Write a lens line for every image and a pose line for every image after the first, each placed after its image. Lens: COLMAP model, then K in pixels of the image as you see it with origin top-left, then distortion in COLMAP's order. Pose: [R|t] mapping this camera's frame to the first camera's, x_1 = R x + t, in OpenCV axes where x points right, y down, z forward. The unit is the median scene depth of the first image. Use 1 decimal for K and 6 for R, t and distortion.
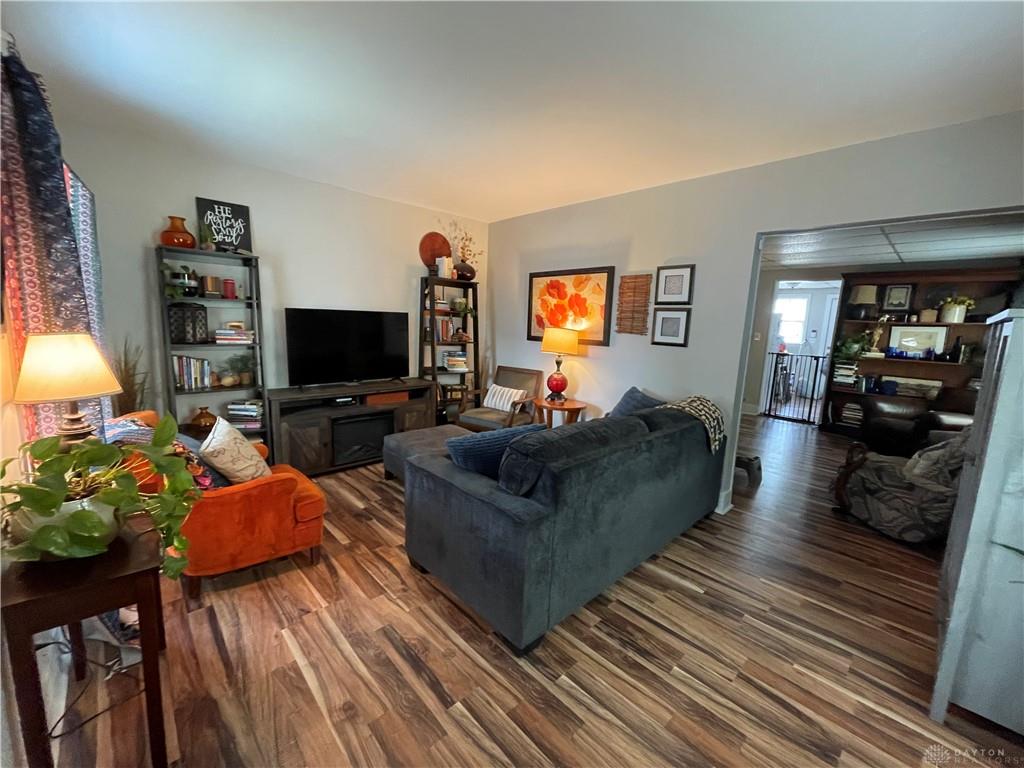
lens RADIAL K [[410.8, 0, 512.0], [0, 410.8, 384.0], [0, 0, 1]] dist [-0.001171, -0.000086]
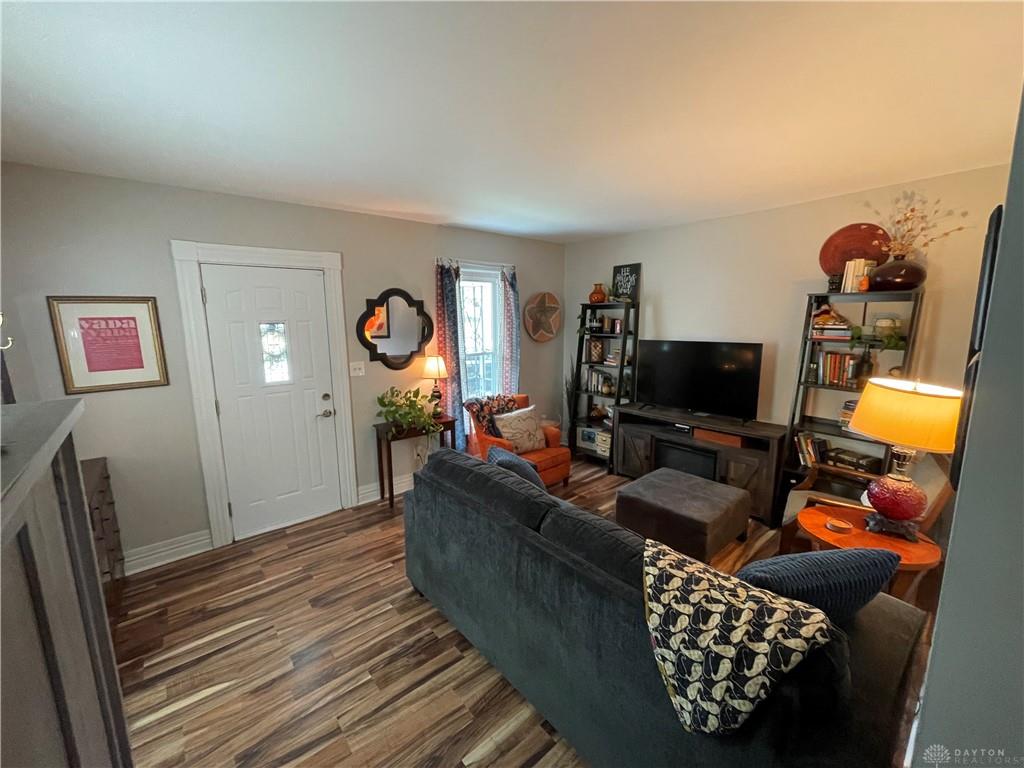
lens RADIAL K [[417.4, 0, 512.0], [0, 417.4, 384.0], [0, 0, 1]] dist [0.000256, 0.000093]
pose [[-0.058503, 0.116846, -0.991425, 1.175082], [-0.144147, 0.981730, 0.124209, -0.242984], [0.987825, 0.150177, -0.040591, 1.089080]]
